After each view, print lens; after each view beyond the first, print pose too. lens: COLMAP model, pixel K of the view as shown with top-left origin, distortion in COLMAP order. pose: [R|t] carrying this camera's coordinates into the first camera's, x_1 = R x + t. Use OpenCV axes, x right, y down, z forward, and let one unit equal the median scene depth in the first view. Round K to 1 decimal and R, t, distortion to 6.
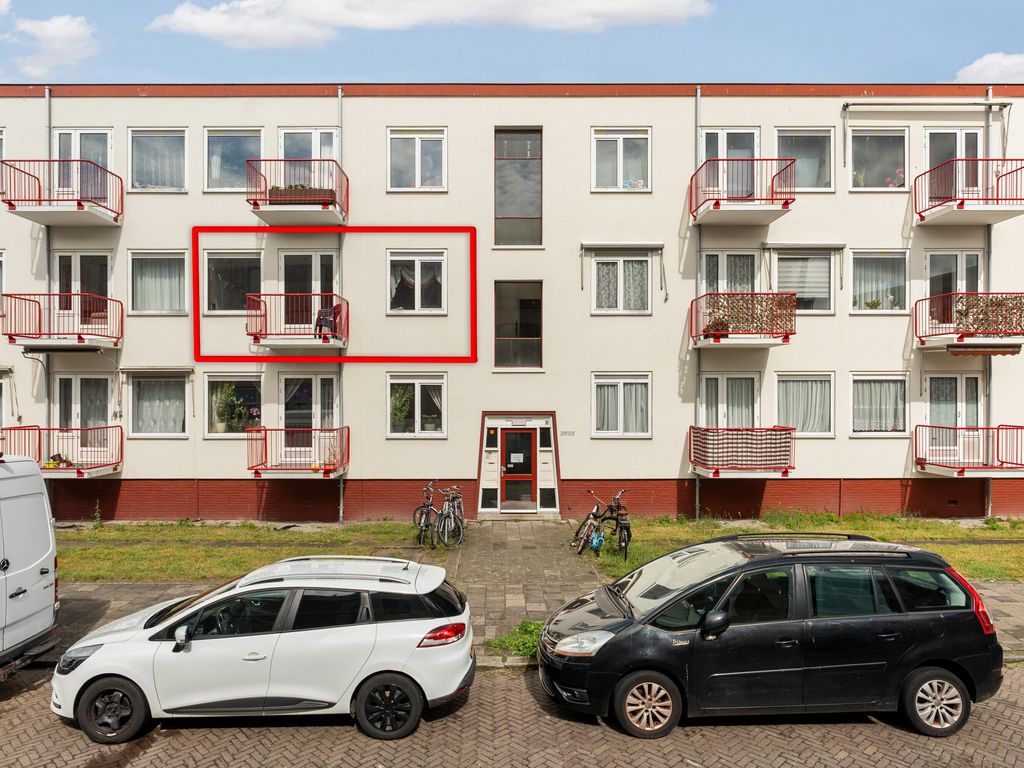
lens RADIAL K [[614.4, 0, 506.6], [0, 614.4, 392.7], [0, 0, 1]] dist [-0.000359, 0.000911]
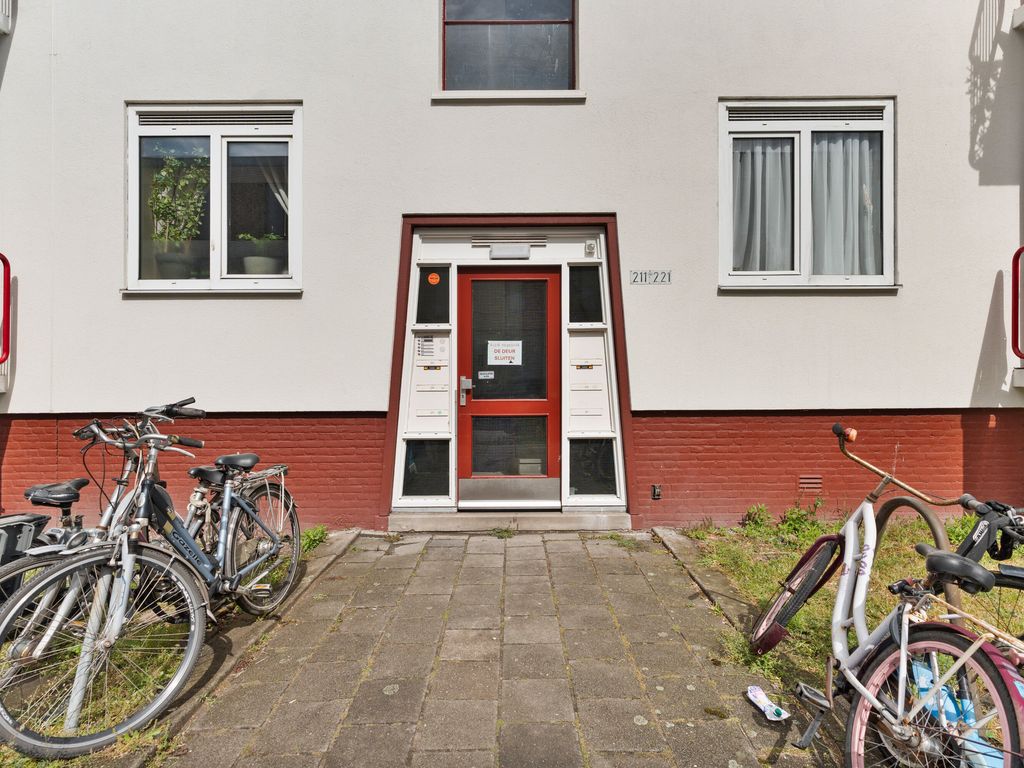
lens RADIAL K [[537.6, 0, 520.2], [0, 537.6, 376.2], [0, 0, 1]] dist [-0.001738, 0.001952]
pose [[0.999992, -0.003314, -0.002038, 0.026547], [0.003300, 0.999973, -0.006557, 0.122504], [0.002060, 0.006550, 0.999976, 0.696129]]
